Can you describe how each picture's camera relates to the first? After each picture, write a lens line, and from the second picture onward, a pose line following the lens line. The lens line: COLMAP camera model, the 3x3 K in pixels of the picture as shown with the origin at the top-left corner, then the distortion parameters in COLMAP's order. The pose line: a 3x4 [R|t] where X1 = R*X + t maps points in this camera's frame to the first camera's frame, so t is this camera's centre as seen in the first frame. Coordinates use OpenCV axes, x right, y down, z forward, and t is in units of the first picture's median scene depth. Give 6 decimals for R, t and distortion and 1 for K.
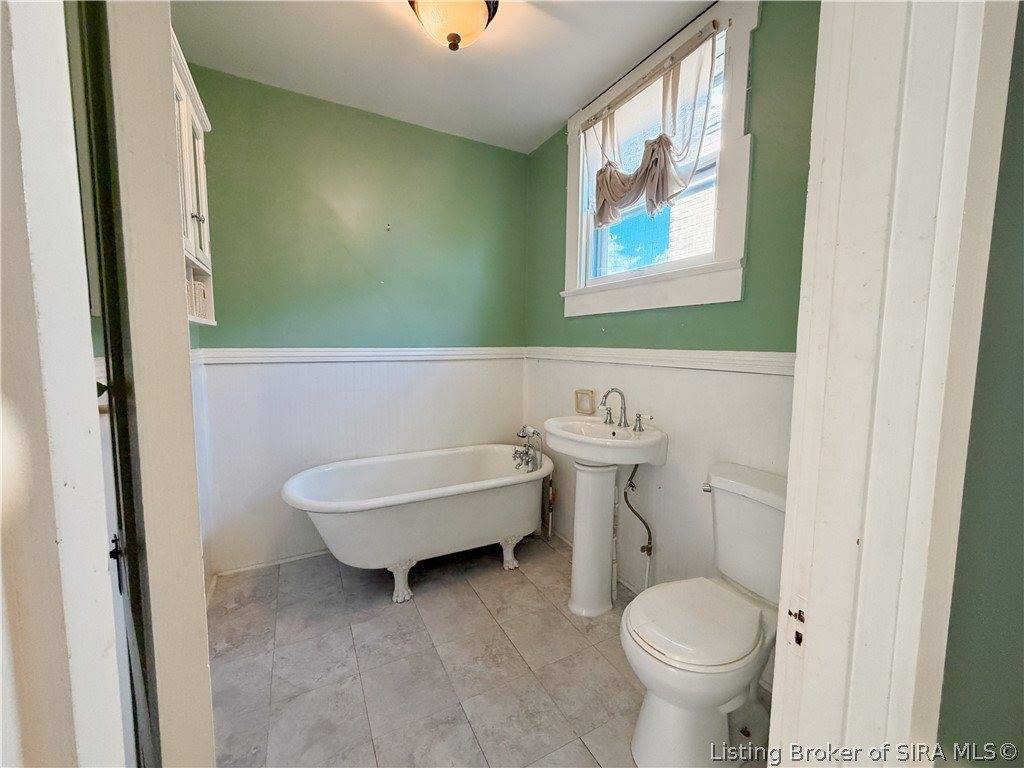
lens RADIAL K [[406.0, 0, 510.5], [0, 406.0, 385.6], [0, 0, 1]] dist [-0.013081, 0.000618]
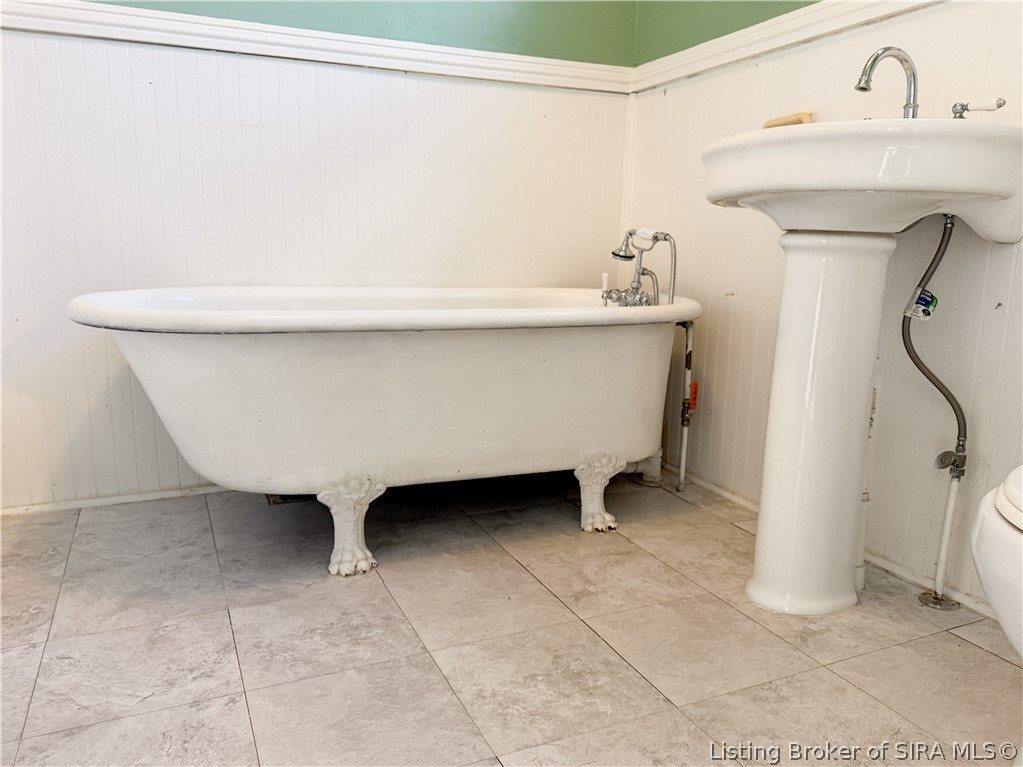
lens RADIAL K [[774.3, 0, 512.6], [0, 774.3, 380.8], [0, 0, 1]] dist [0.024660, -0.033172]
pose [[0.998238, 0.026169, -0.053259, -0.058840], [-0.022284, 0.997136, 0.072274, 0.272273], [0.054997, -0.070959, 0.995962, 0.207801]]
